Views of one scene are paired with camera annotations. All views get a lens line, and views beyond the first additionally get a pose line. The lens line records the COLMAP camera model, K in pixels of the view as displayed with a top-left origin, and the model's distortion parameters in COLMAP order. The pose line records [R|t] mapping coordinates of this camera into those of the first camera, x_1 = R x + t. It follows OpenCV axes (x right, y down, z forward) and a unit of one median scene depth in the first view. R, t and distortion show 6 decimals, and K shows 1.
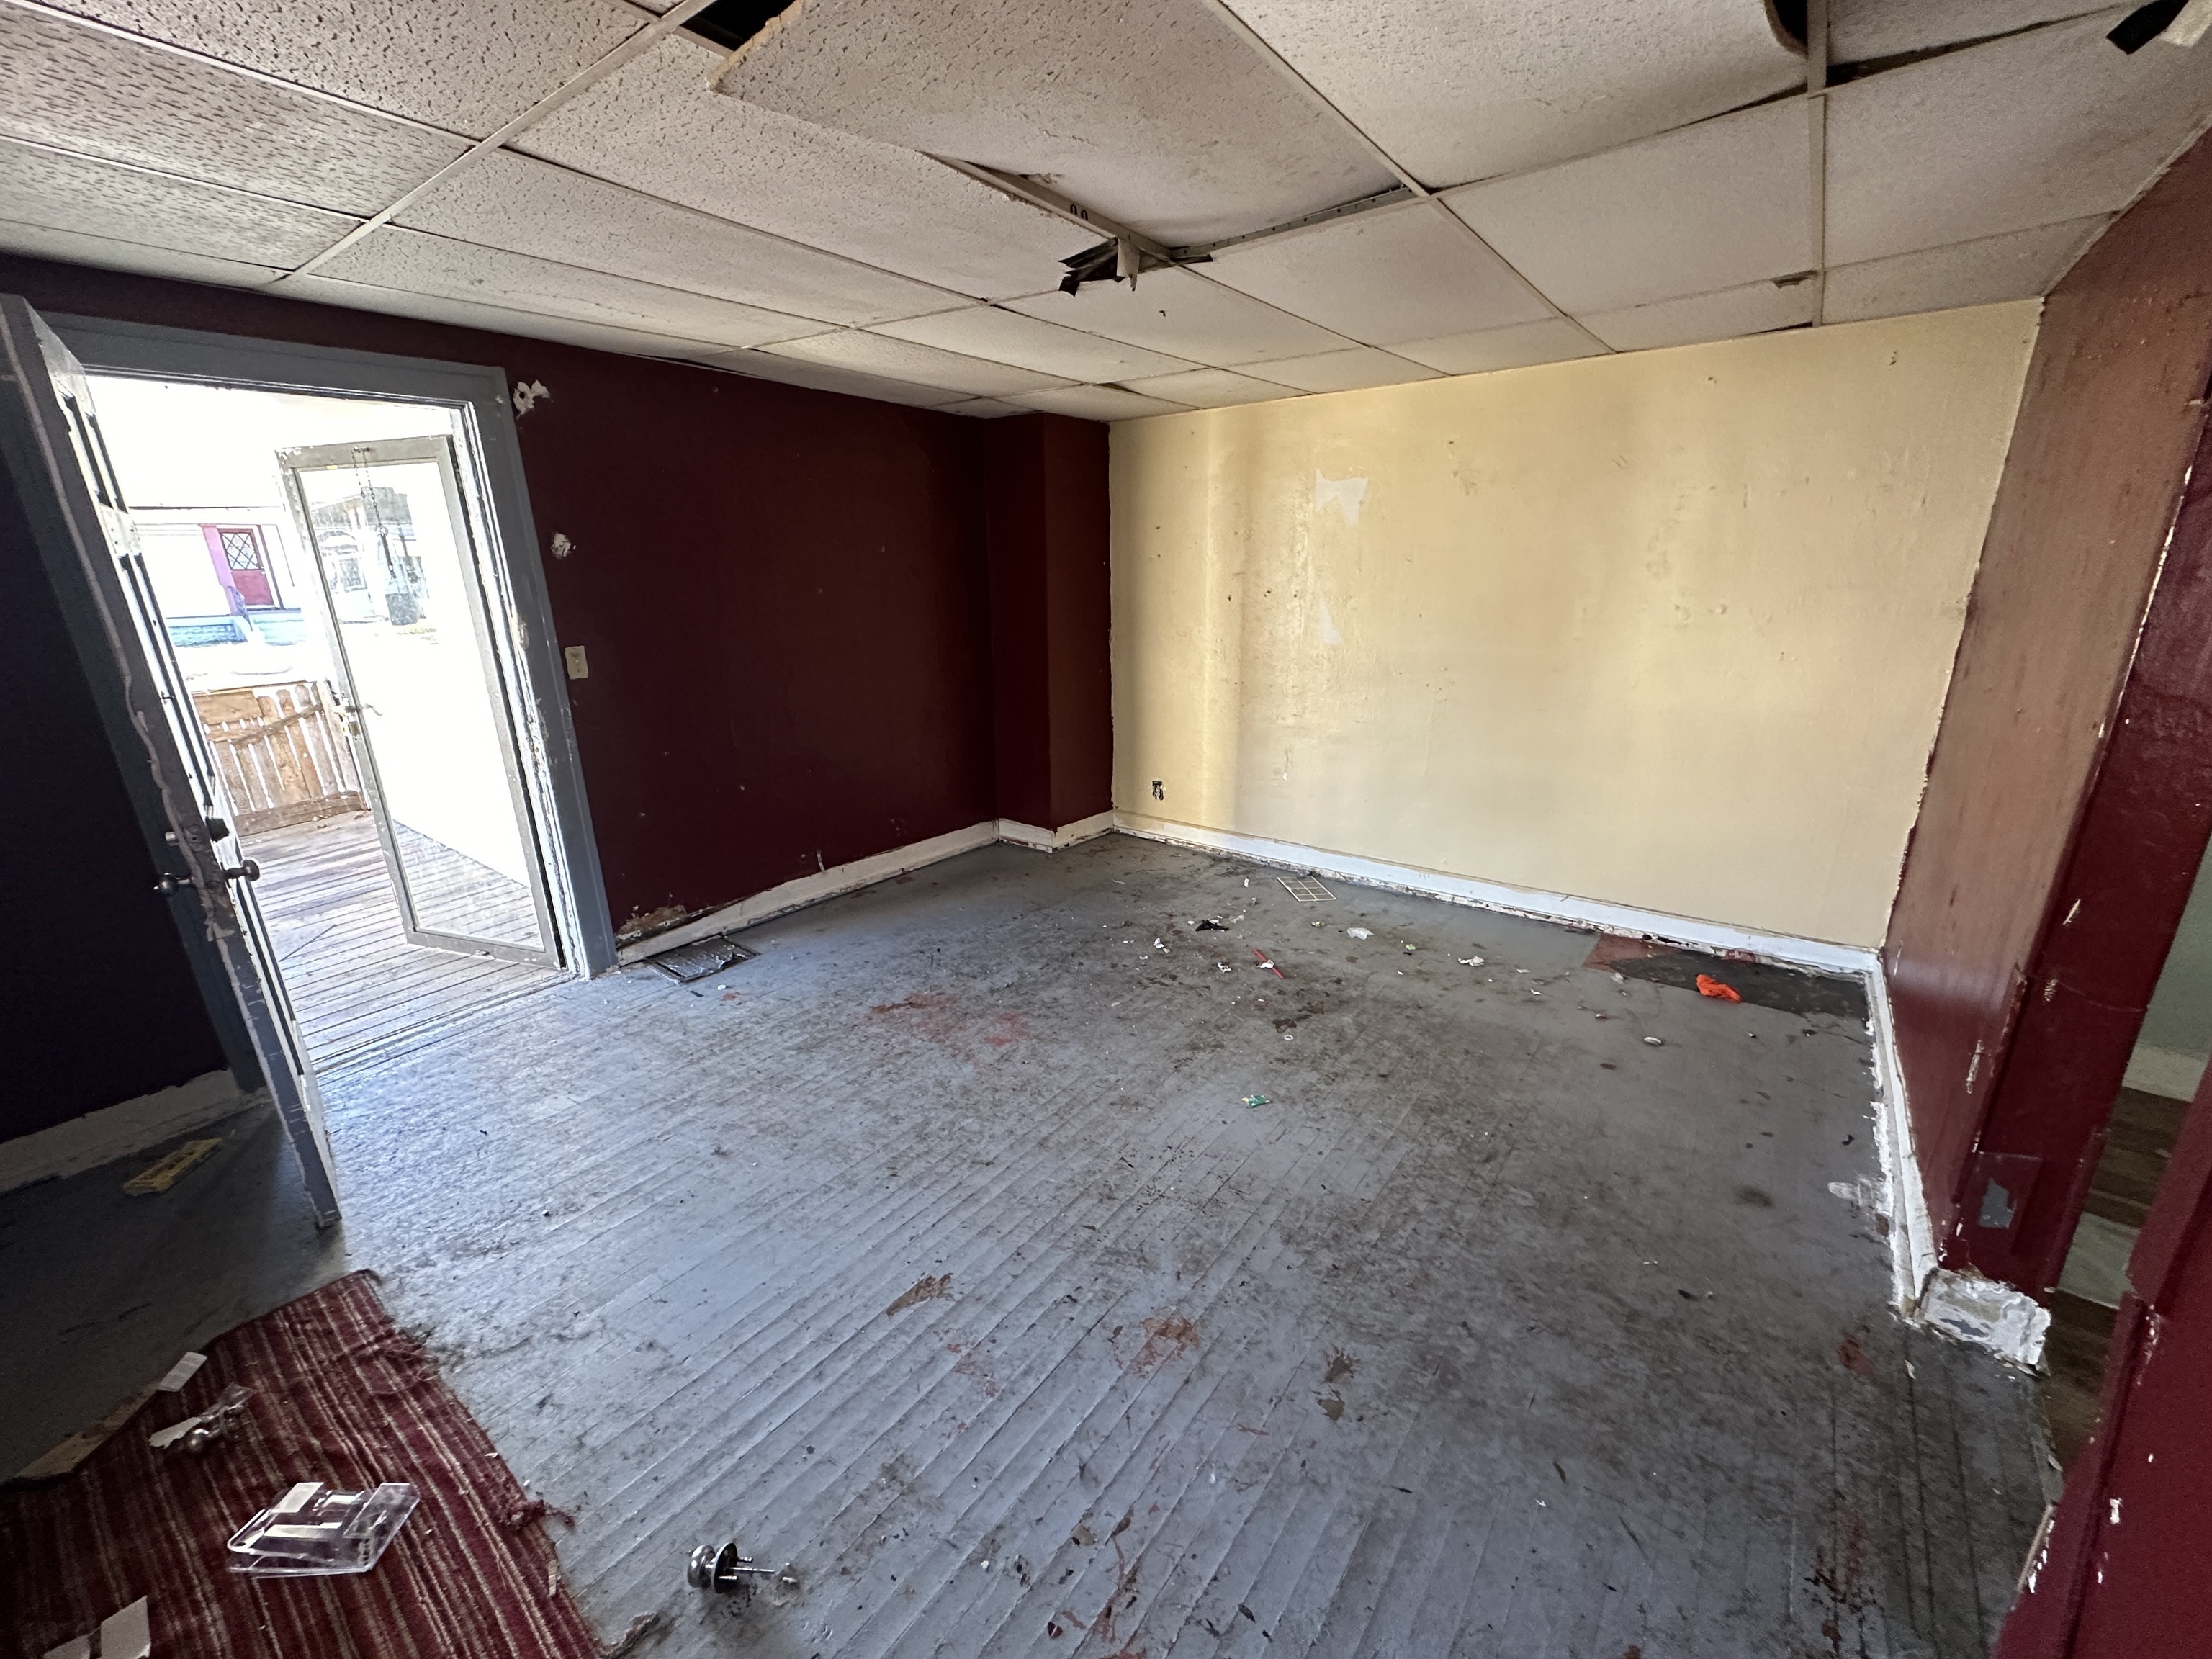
lens RADIAL K [[882.9, 0, 1105.1], [0, 882.9, 827.3], [0, 0, 1]] dist [0.002627, -0.000471]
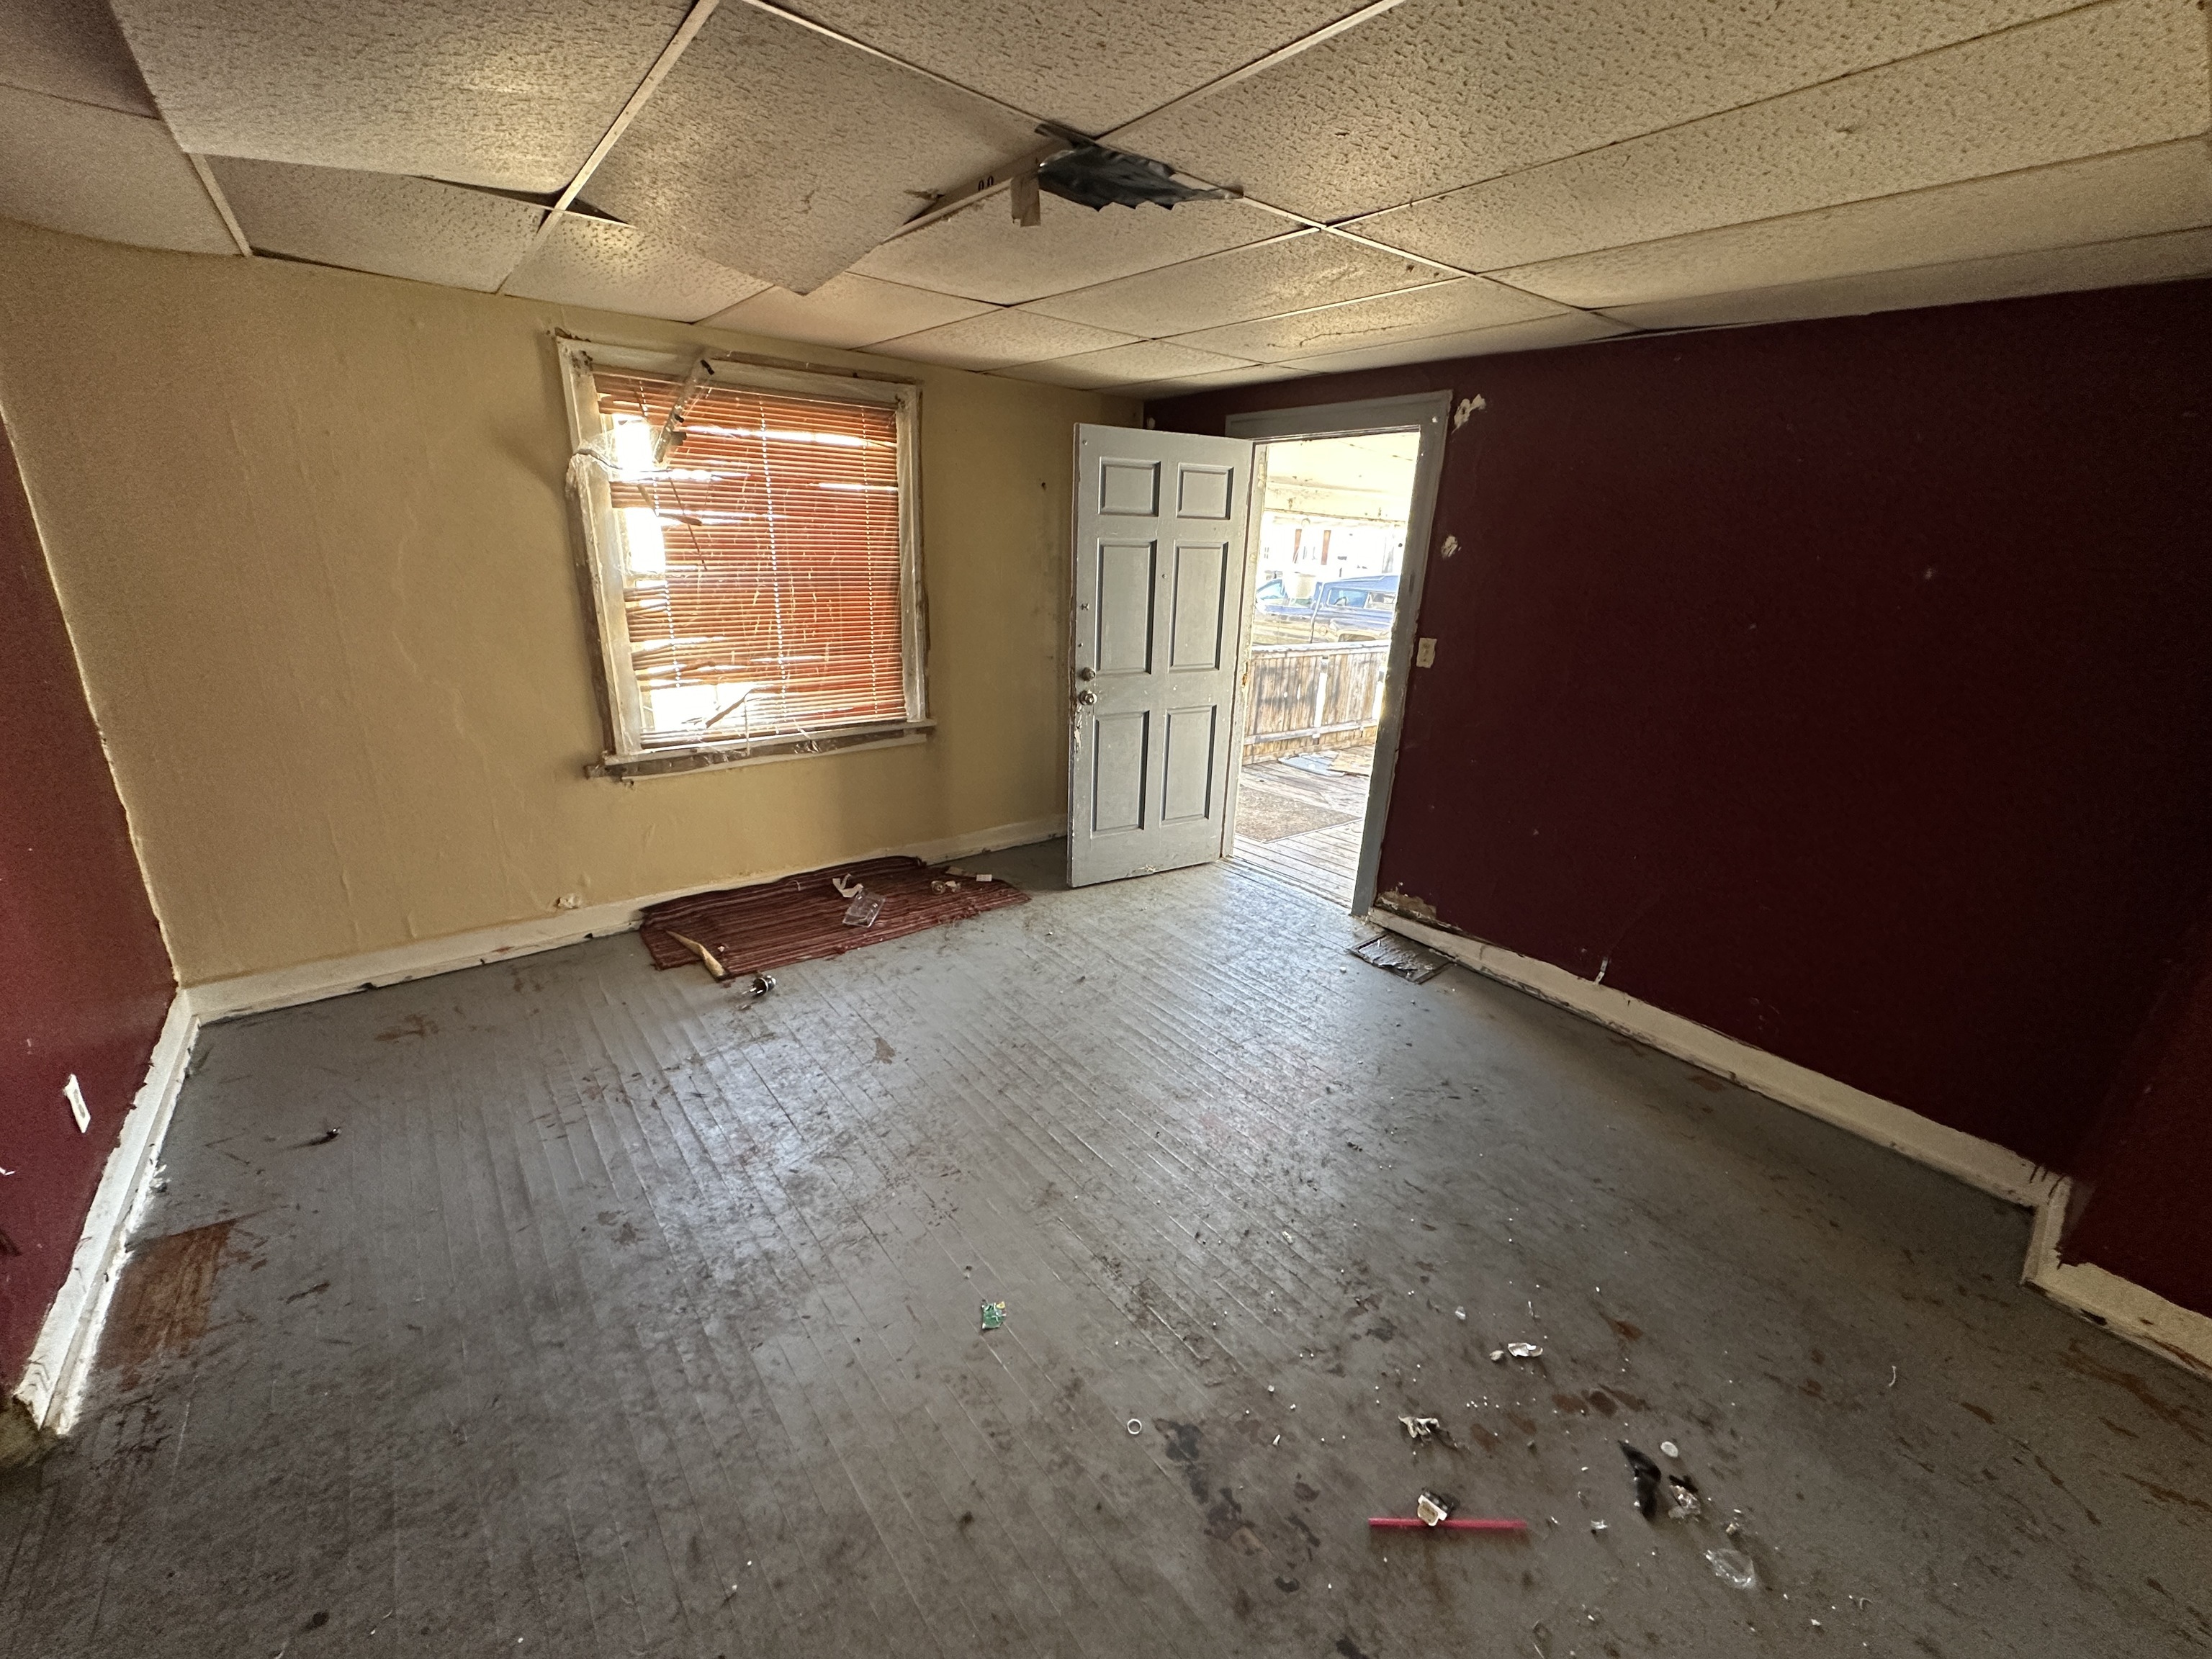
lens RADIAL K [[882.9, 0, 1104.5], [0, 882.9, 824.3], [0, 0, 1]] dist [0.002627, -0.000471]
pose [[-0.240288, 0.302988, -0.922204, 0.576753], [-0.324968, 0.870110, 0.370545, -0.278440], [0.914690, 0.388724, -0.110616, 0.841409]]
